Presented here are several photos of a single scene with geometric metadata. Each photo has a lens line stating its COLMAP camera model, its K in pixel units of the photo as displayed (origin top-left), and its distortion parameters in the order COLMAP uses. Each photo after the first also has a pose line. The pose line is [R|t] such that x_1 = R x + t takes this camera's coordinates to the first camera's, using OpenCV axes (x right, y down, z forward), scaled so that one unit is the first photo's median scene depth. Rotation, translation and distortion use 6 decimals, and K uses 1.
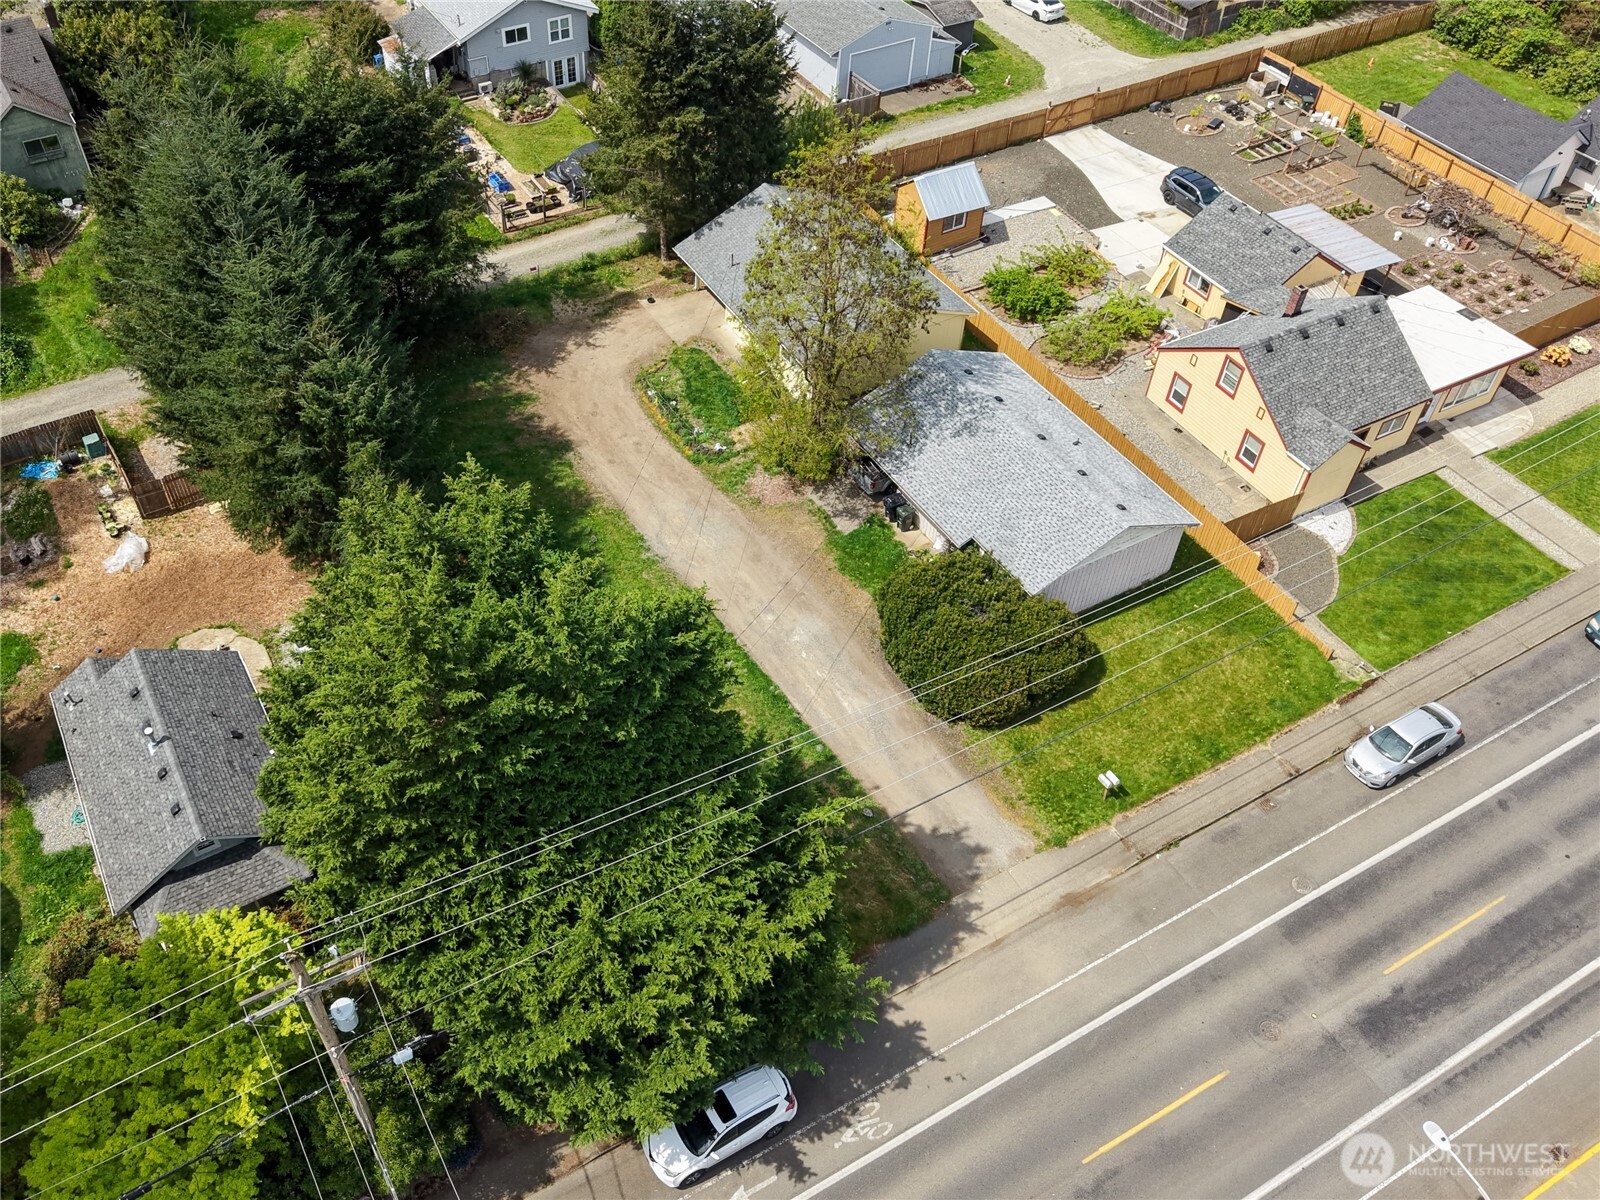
lens RADIAL K [[1324.2, 0, 702.6], [0, 1324.2, 597.5], [0, 0, 1]] dist [0.015861, -0.005633]
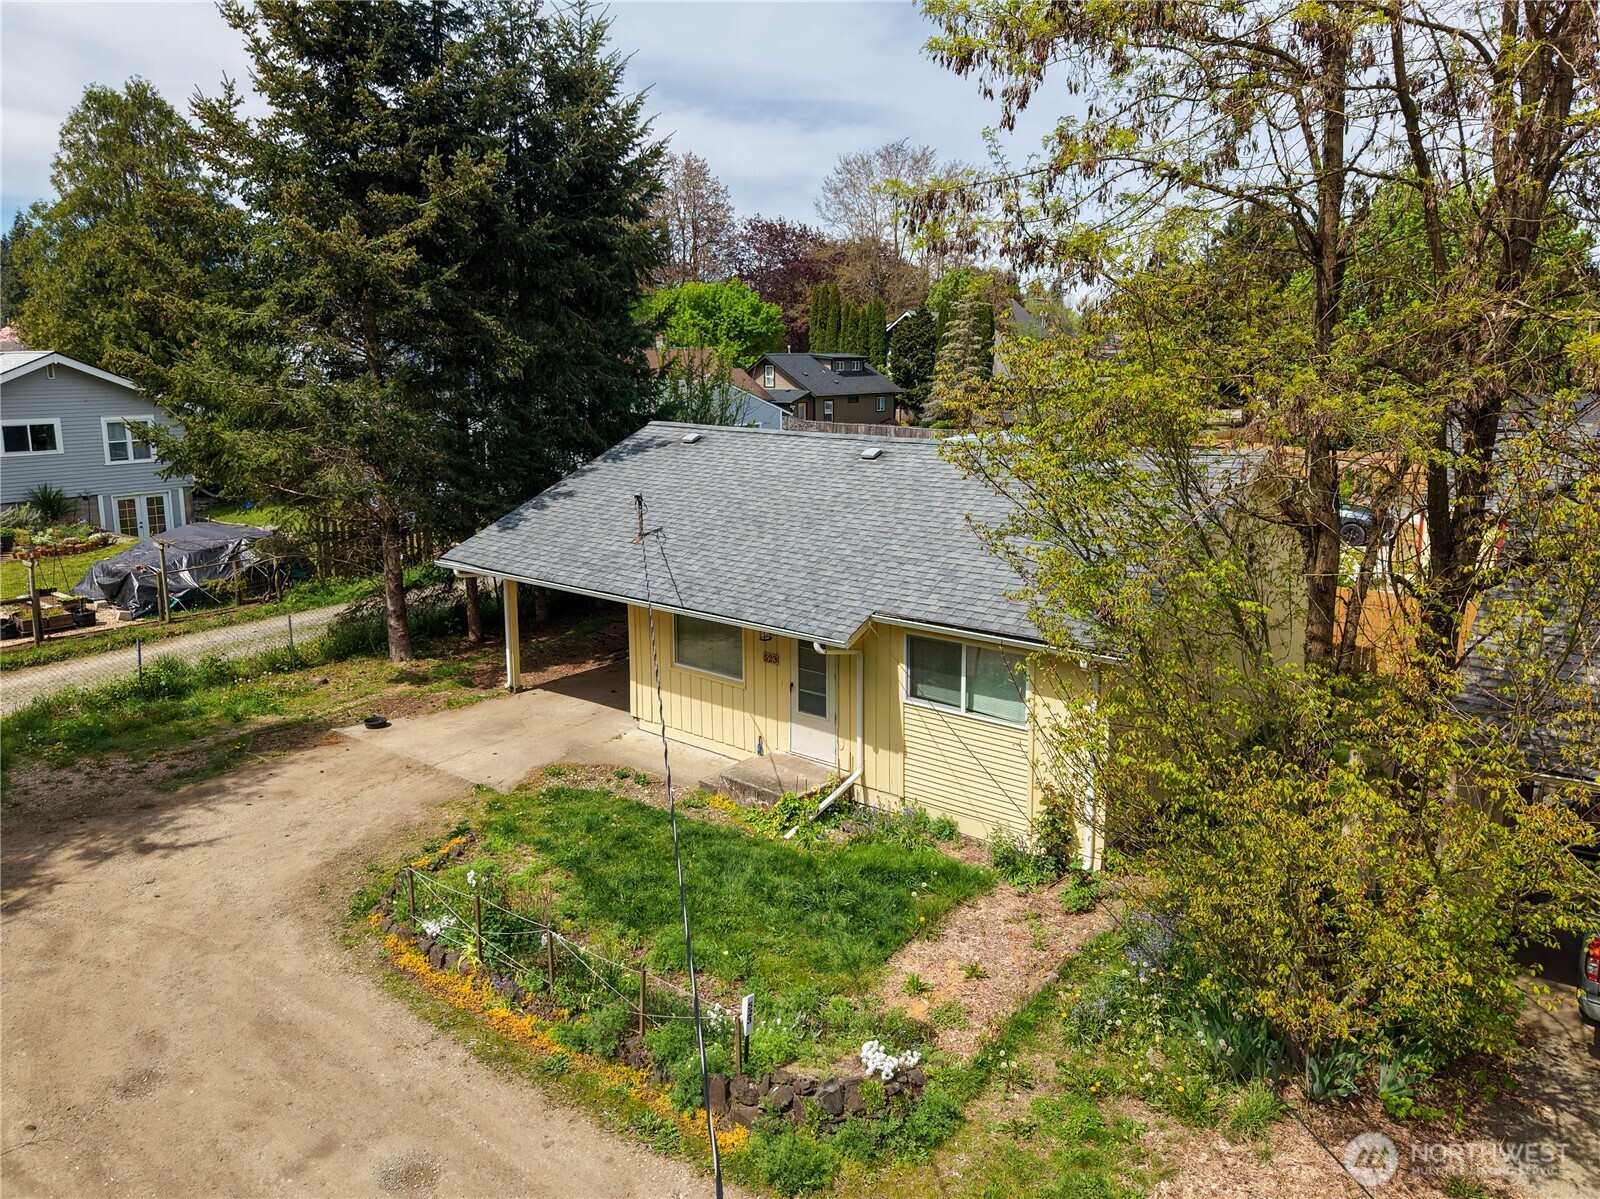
lens RADIAL K [[1144.1, 0, 798.2], [0, 1144.1, 560.3], [0, 0, 1]] dist [0.013393, -0.008501]
pose [[0.920394, -0.066524, 0.385290, -0.054150], [0.282815, 0.793709, -0.538556, -0.082839], [-0.269981, 0.604650, 0.749339, 0.809527]]
